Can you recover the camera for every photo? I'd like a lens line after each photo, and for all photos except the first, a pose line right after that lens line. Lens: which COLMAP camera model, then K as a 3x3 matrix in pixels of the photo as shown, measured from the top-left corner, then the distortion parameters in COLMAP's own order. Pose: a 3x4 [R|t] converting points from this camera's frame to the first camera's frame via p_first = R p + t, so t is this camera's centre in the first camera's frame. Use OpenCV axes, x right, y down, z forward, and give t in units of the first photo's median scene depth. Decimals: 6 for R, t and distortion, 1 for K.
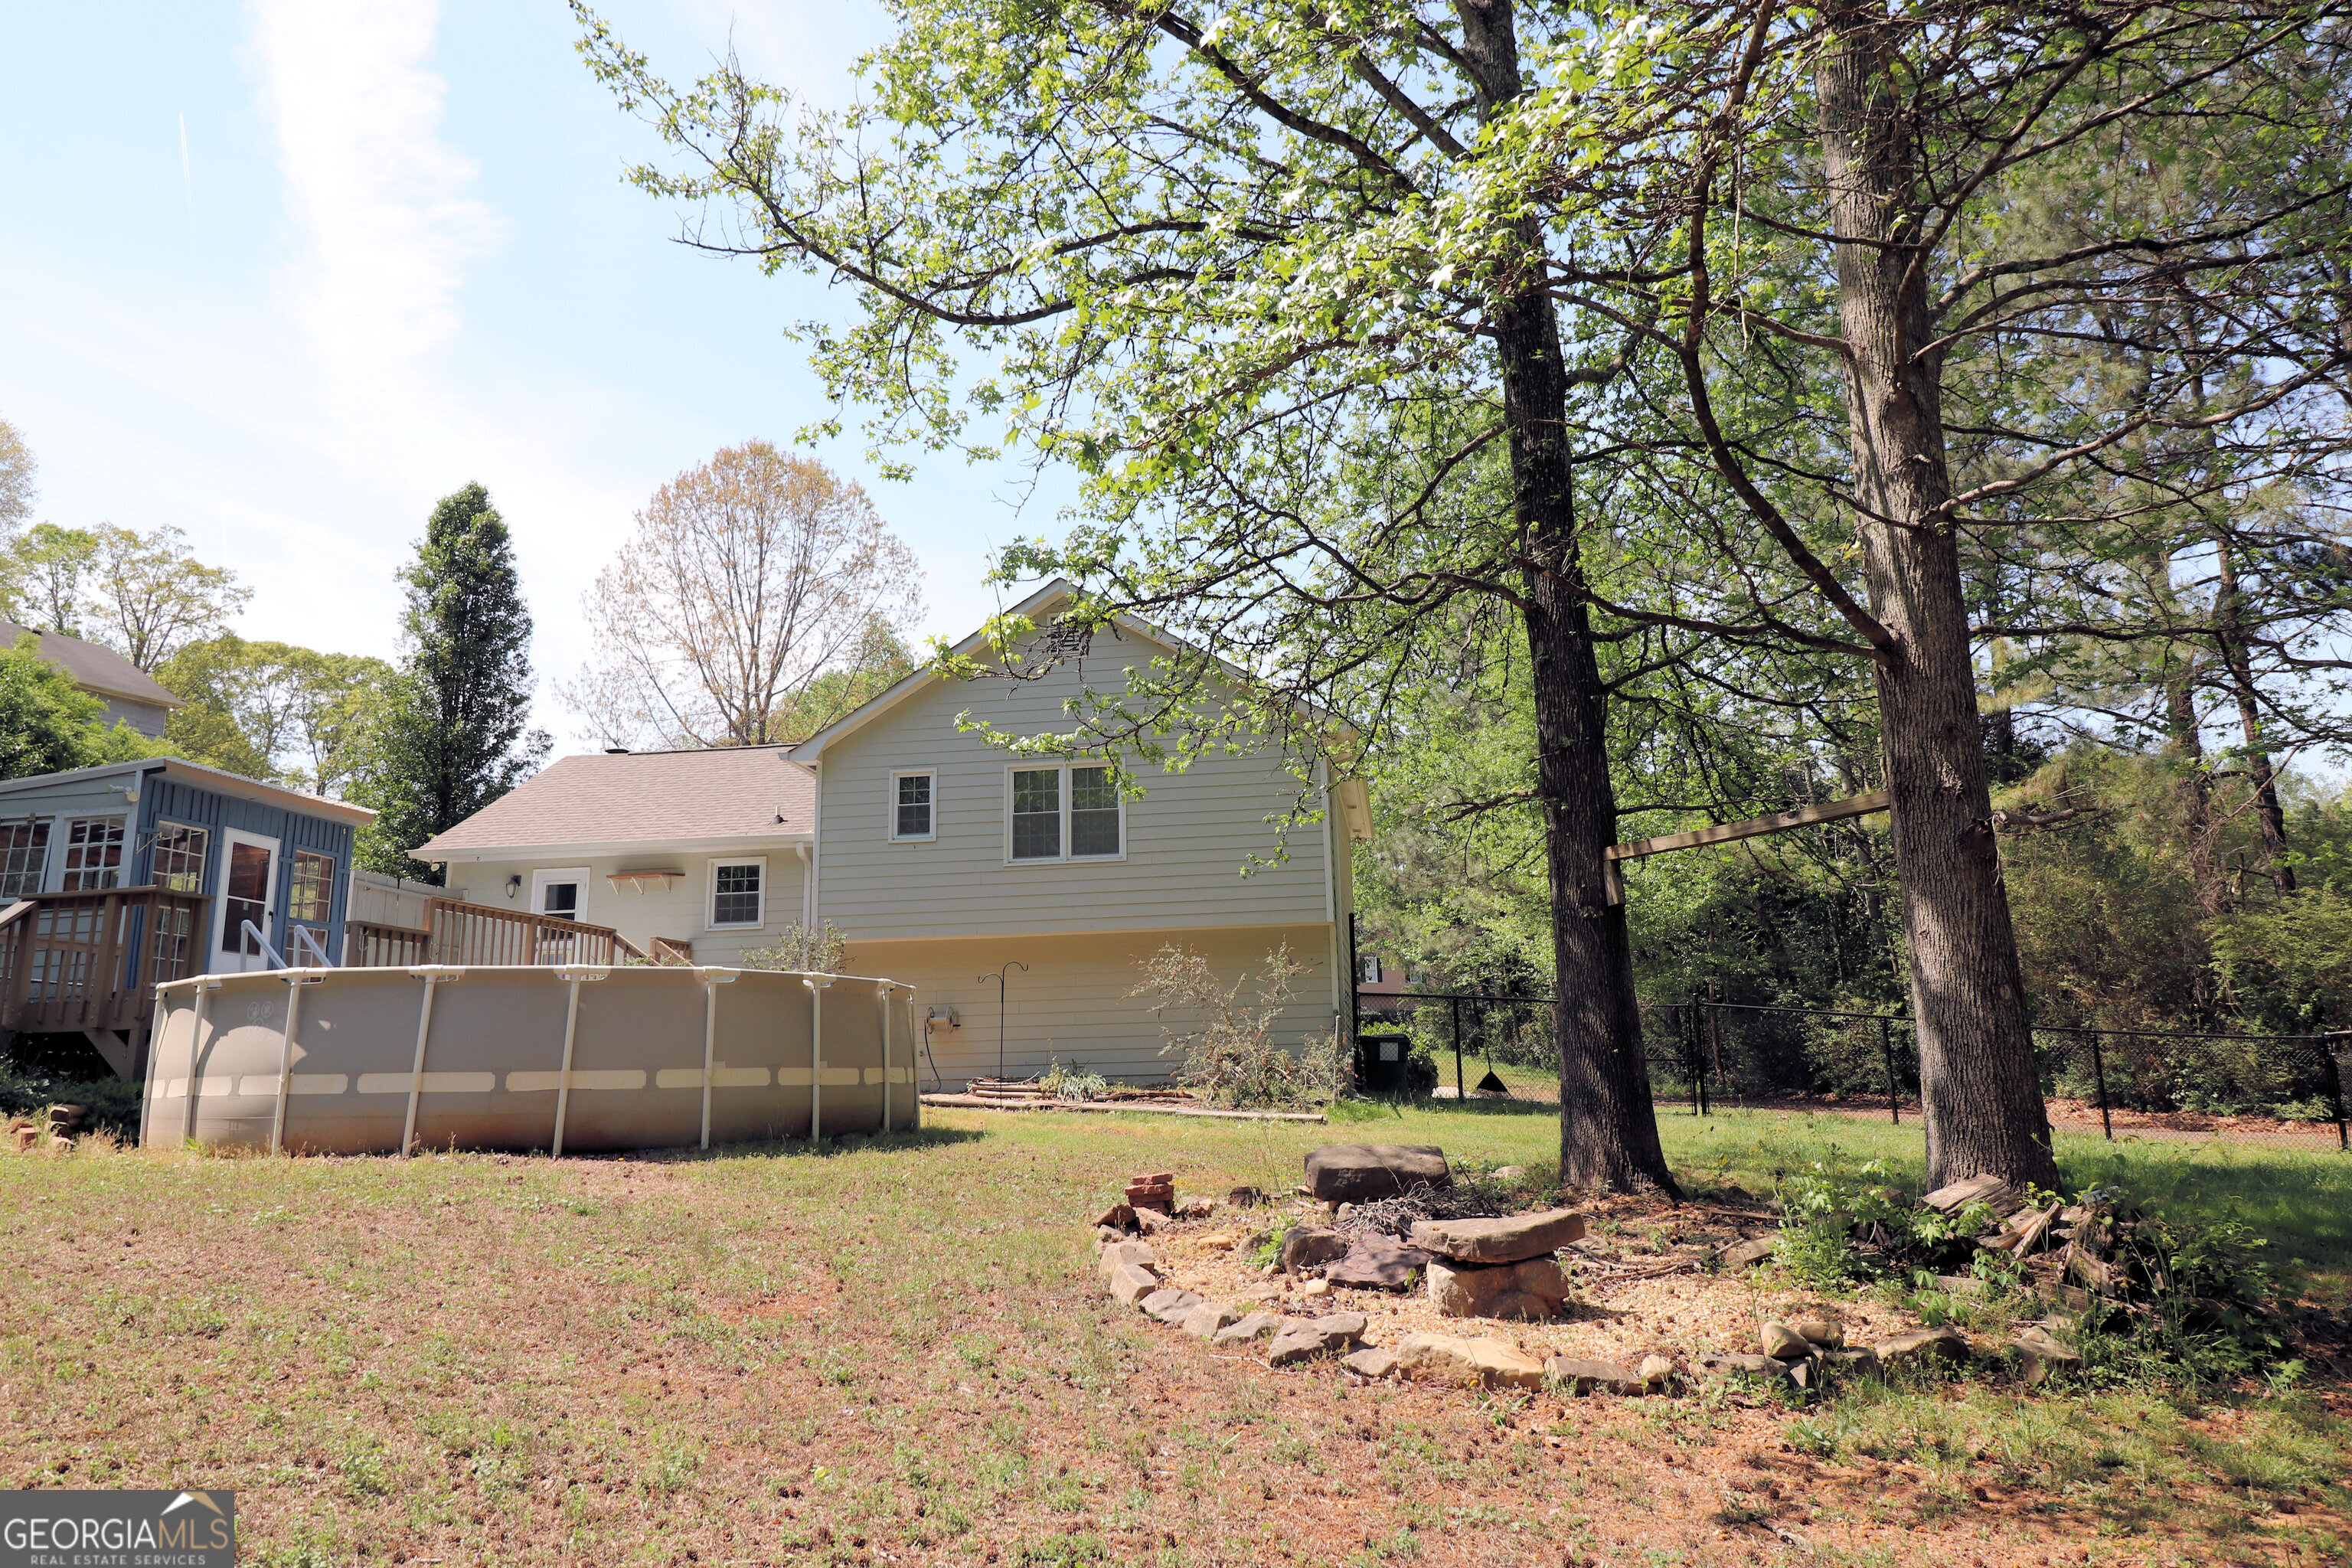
lens RADIAL K [[1535.0, 0, 1170.7], [0, 1535.0, 767.3], [0, 0, 1]] dist [0.002718, 0.001852]
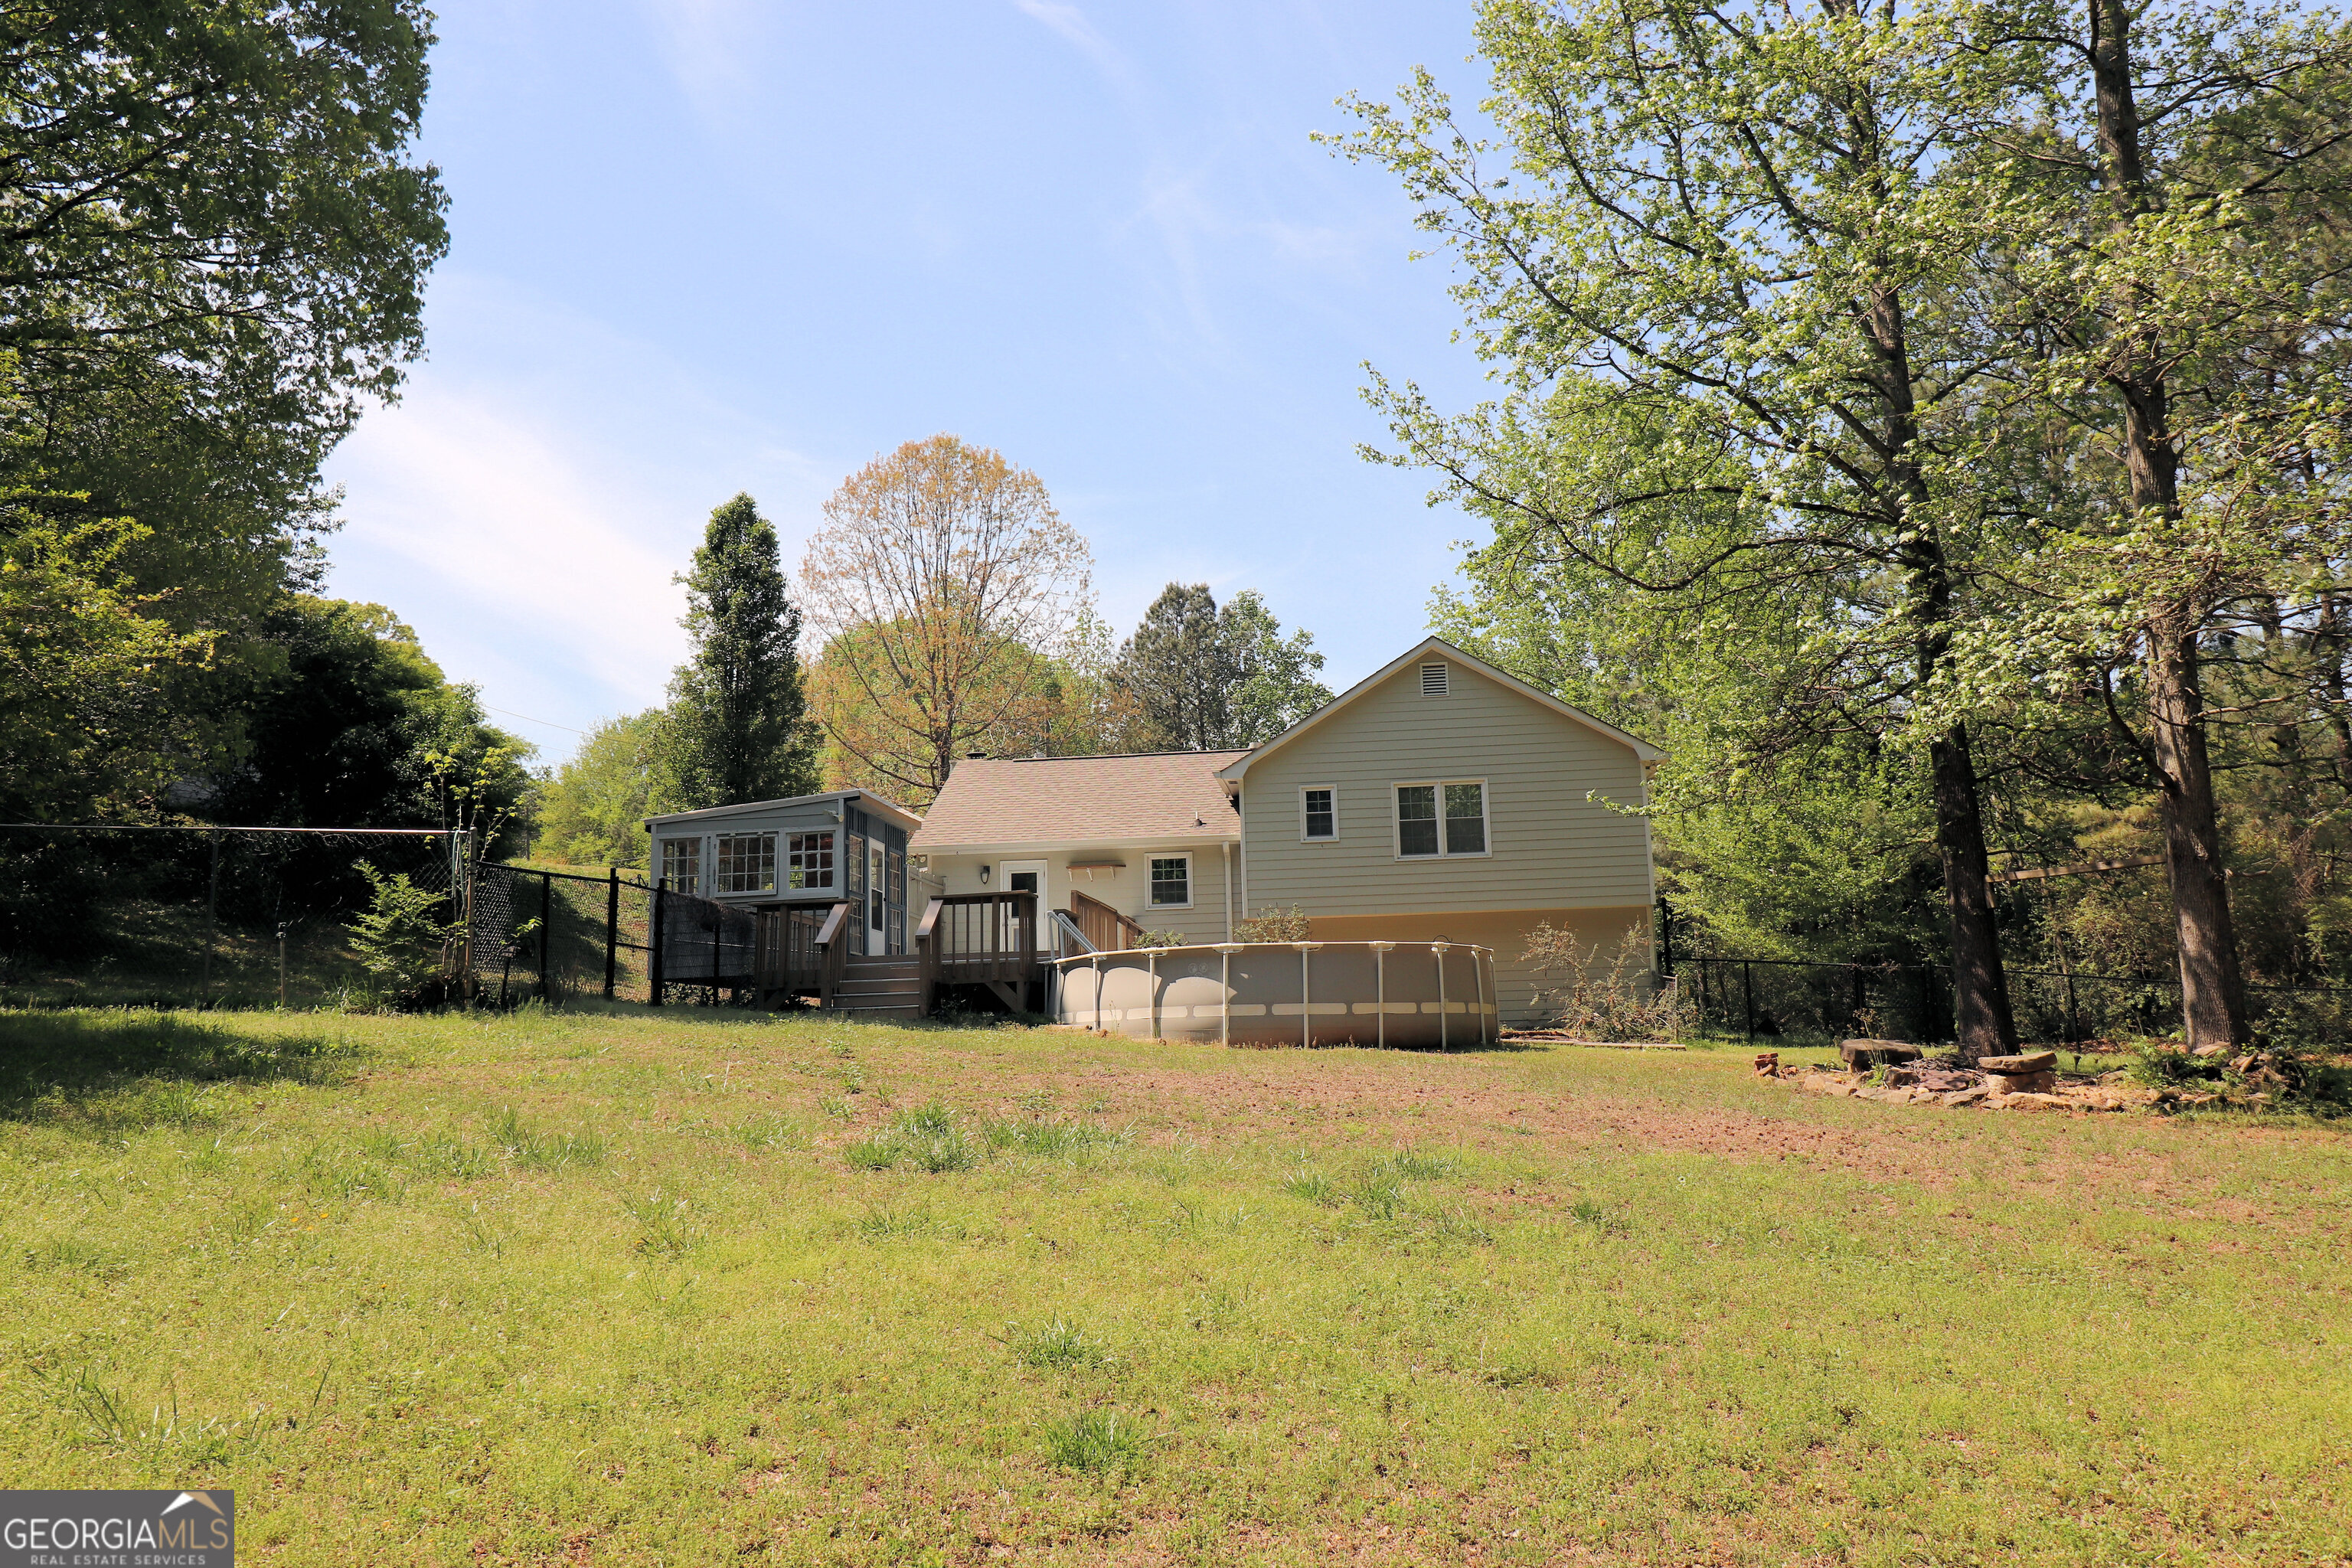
lens RADIAL K [[1708.0, 0, 1196.5], [0, 1708.0, 777.5], [0, 0, 1]] dist [0.009499, 0.003230]
pose [[0.999627, 0.001247, 0.027265, -0.310804], [-0.002346, 0.999183, 0.040343, -0.063183], [-0.027192, -0.040392, 0.998814, -0.430864]]
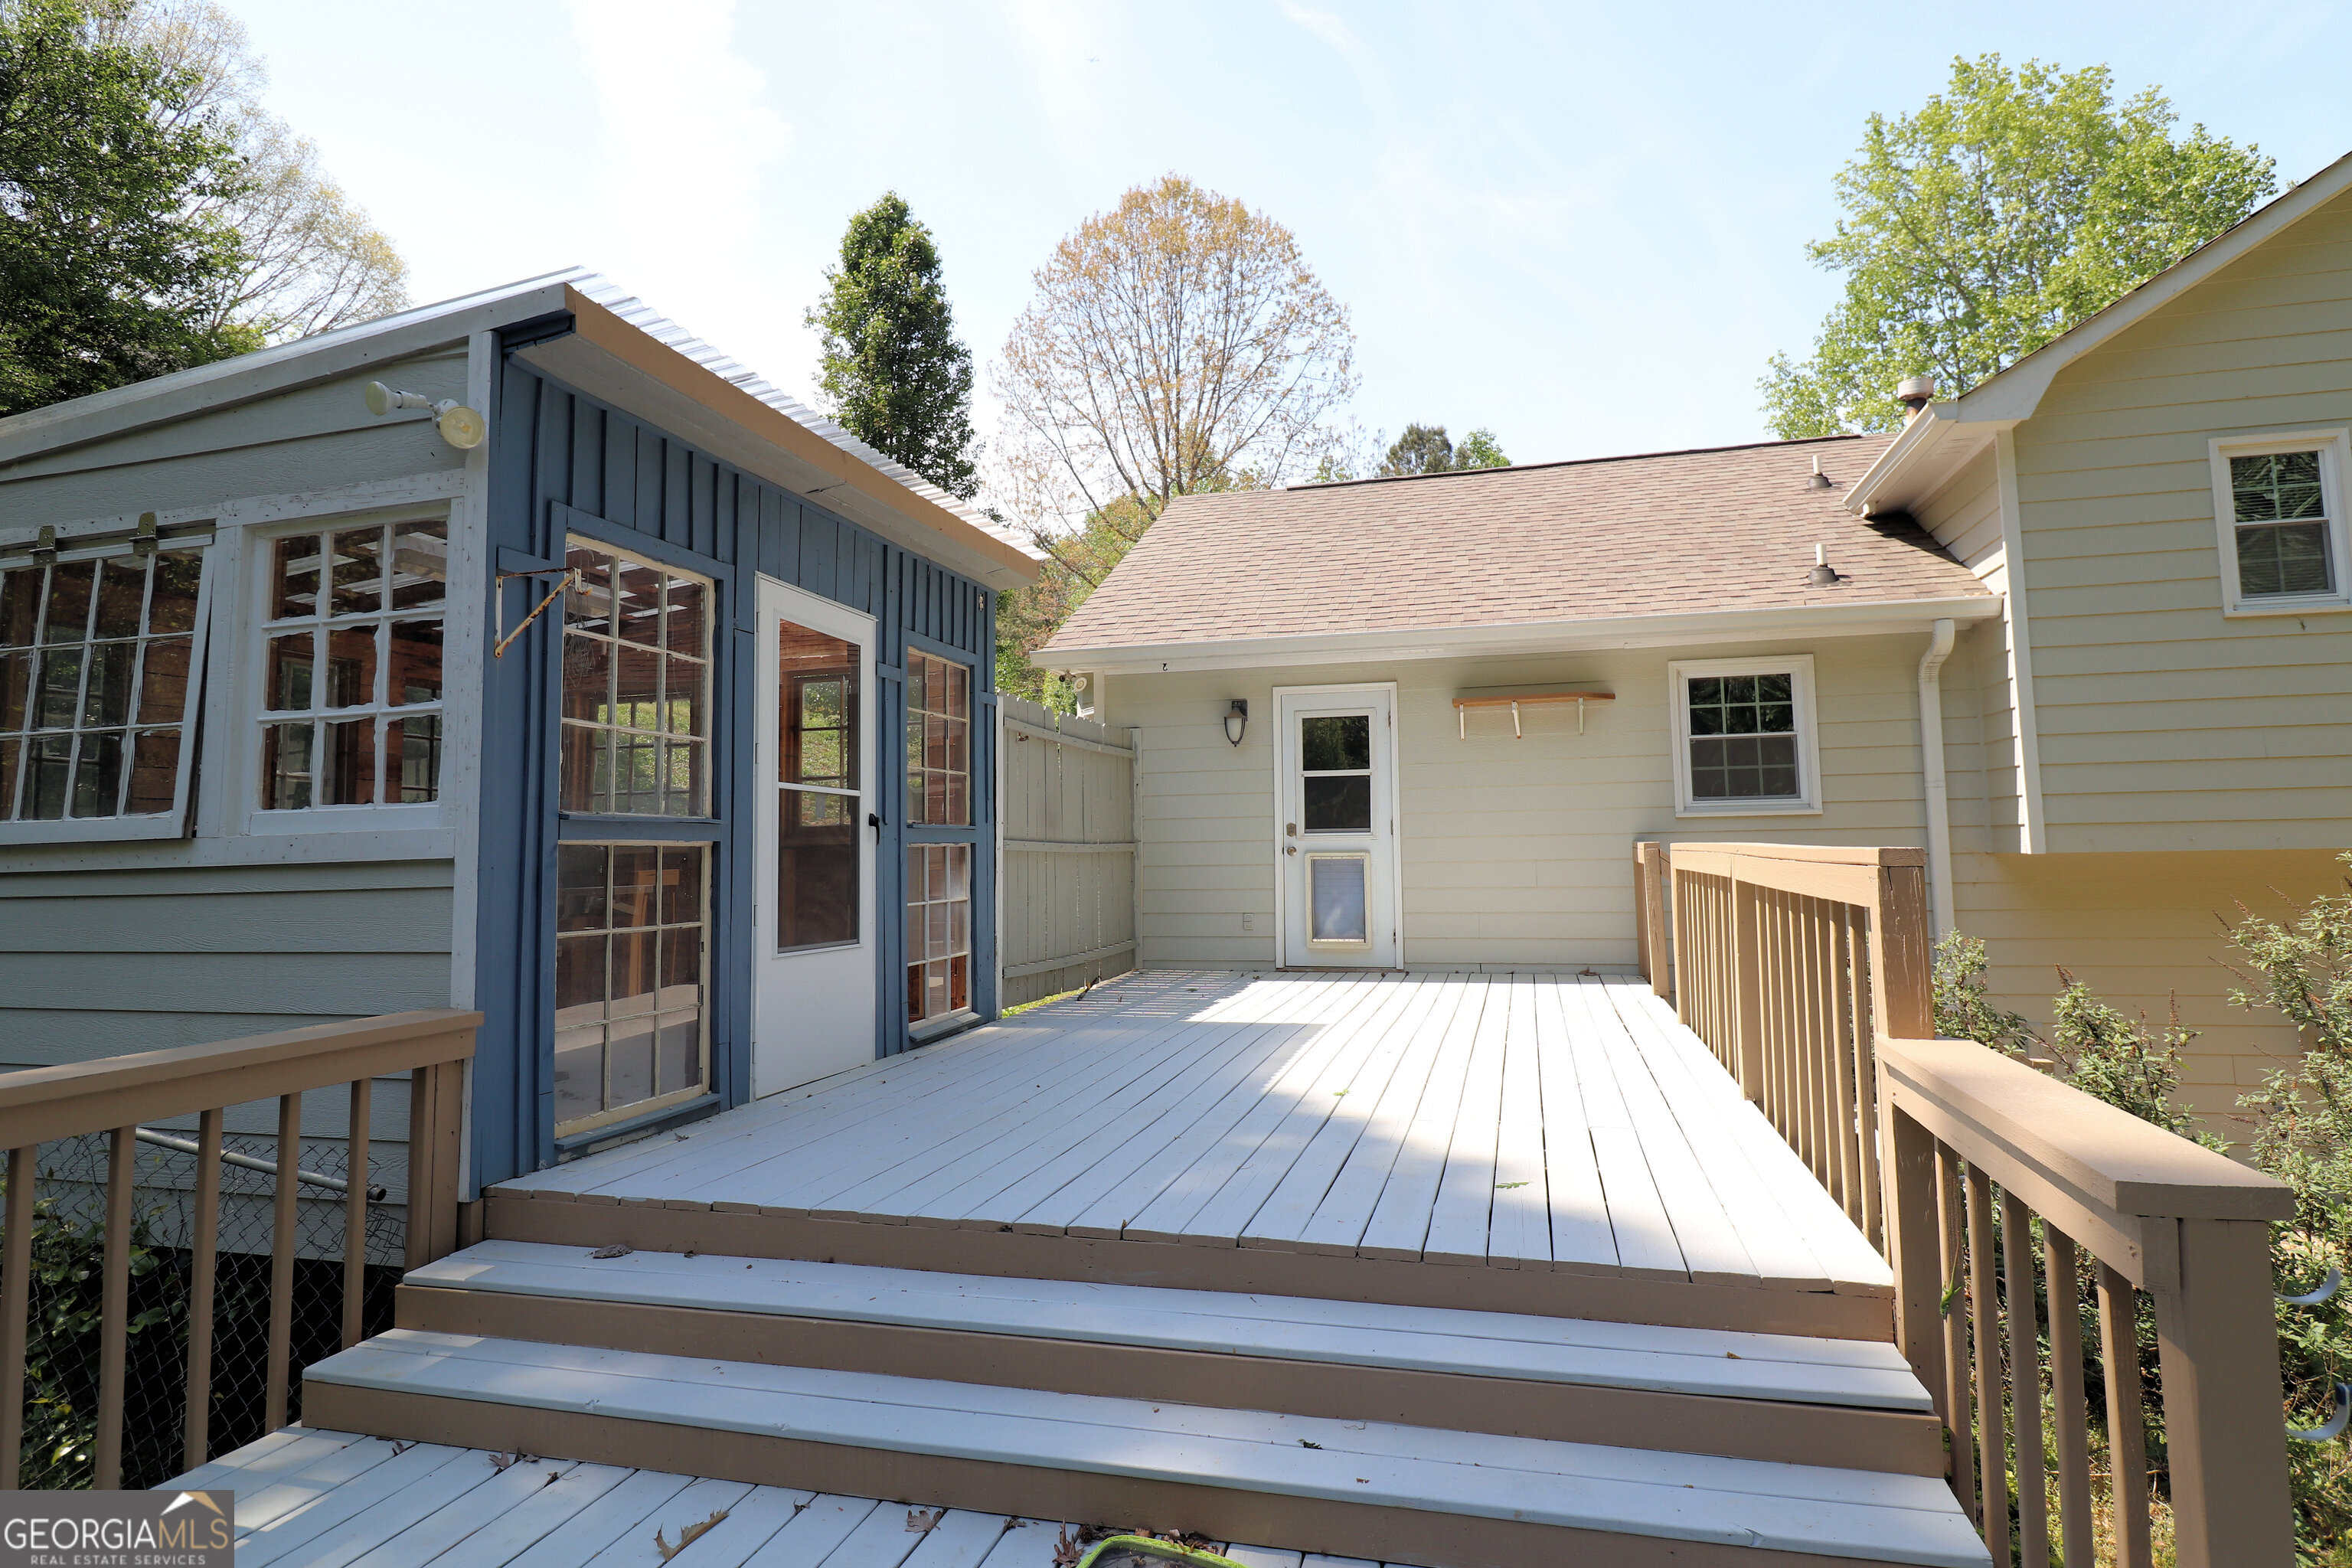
lens RADIAL K [[1275.6, 0, 1185.7], [0, 1275.6, 788.2], [0, 0, 1]] dist [-0.018882, -0.001883]
pose [[0.991818, 0.000566, -0.127659, -0.415784], [0.019050, 0.988138, 0.152384, 0.038059], [0.126231, -0.153569, 0.980042, 0.628020]]
